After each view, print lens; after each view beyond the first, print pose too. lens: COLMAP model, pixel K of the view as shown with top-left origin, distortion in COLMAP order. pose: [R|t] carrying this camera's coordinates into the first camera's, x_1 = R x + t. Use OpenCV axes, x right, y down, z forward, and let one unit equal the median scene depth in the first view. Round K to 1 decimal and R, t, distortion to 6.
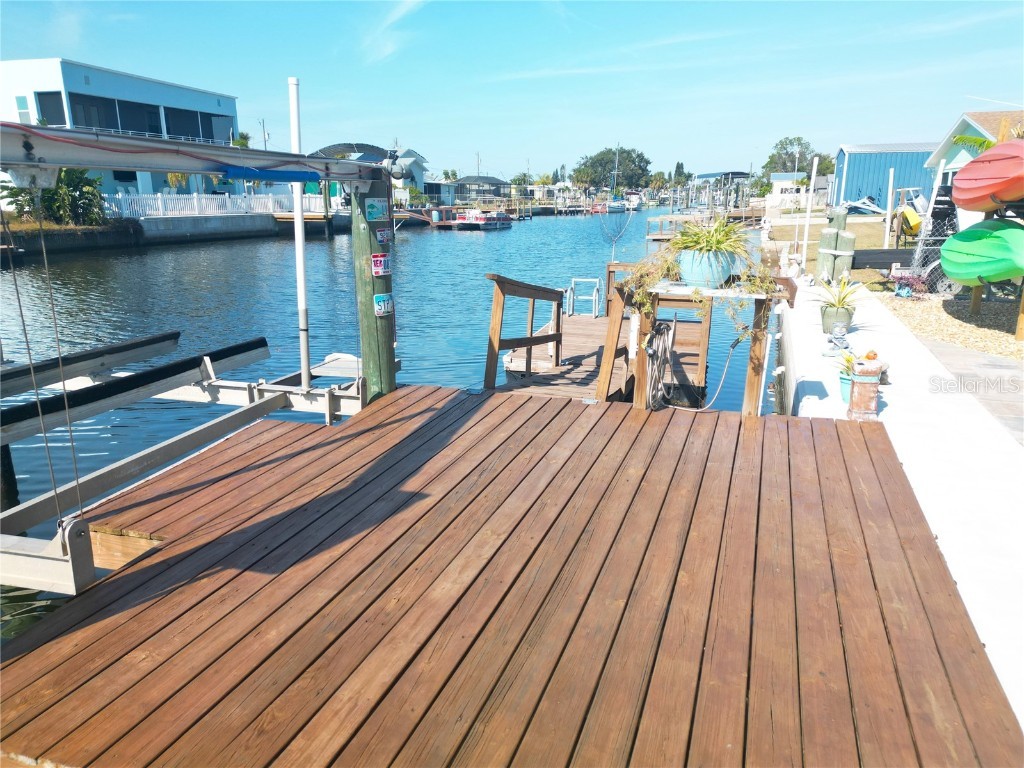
lens RADIAL K [[720.5, 0, 511.3], [0, 720.5, 382.8], [0, 0, 1]] dist [0.048807, -0.032385]
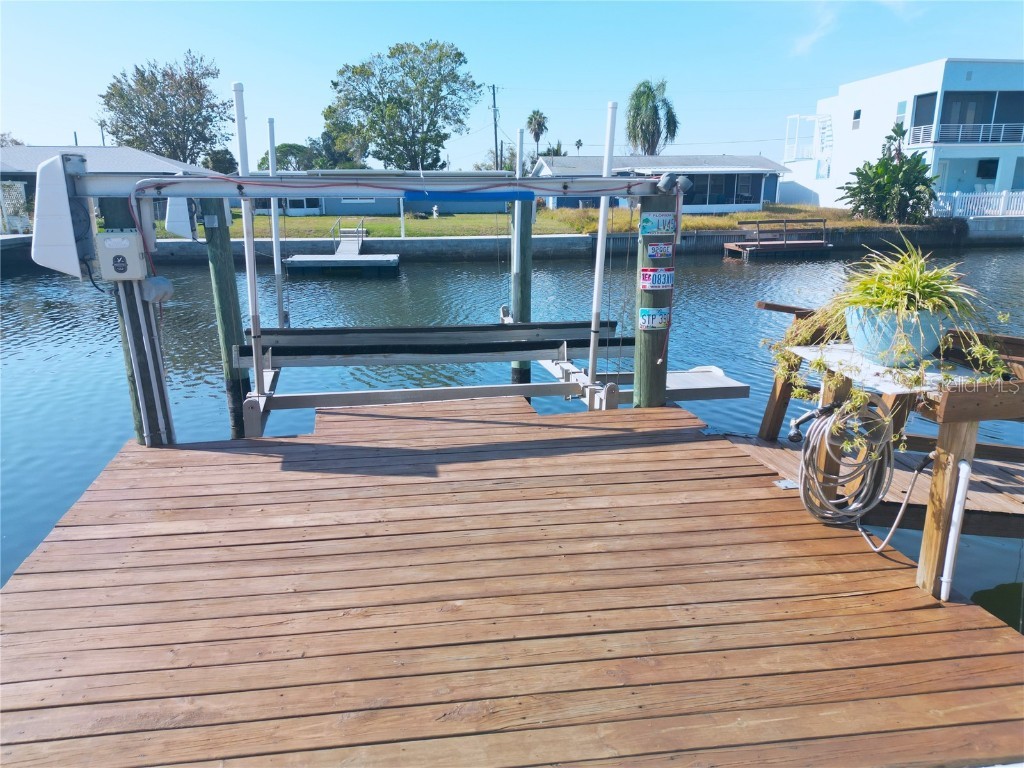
lens RADIAL K [[720.5, 0, 514.0], [0, 720.5, 383.3], [0, 0, 1]] dist [0.048807, -0.032385]
pose [[0.440443, 0.223414, -0.869538, 0.605828], [-0.218235, 0.966134, 0.137691, -0.115580], [0.870852, 0.129118, 0.474284, 0.367666]]
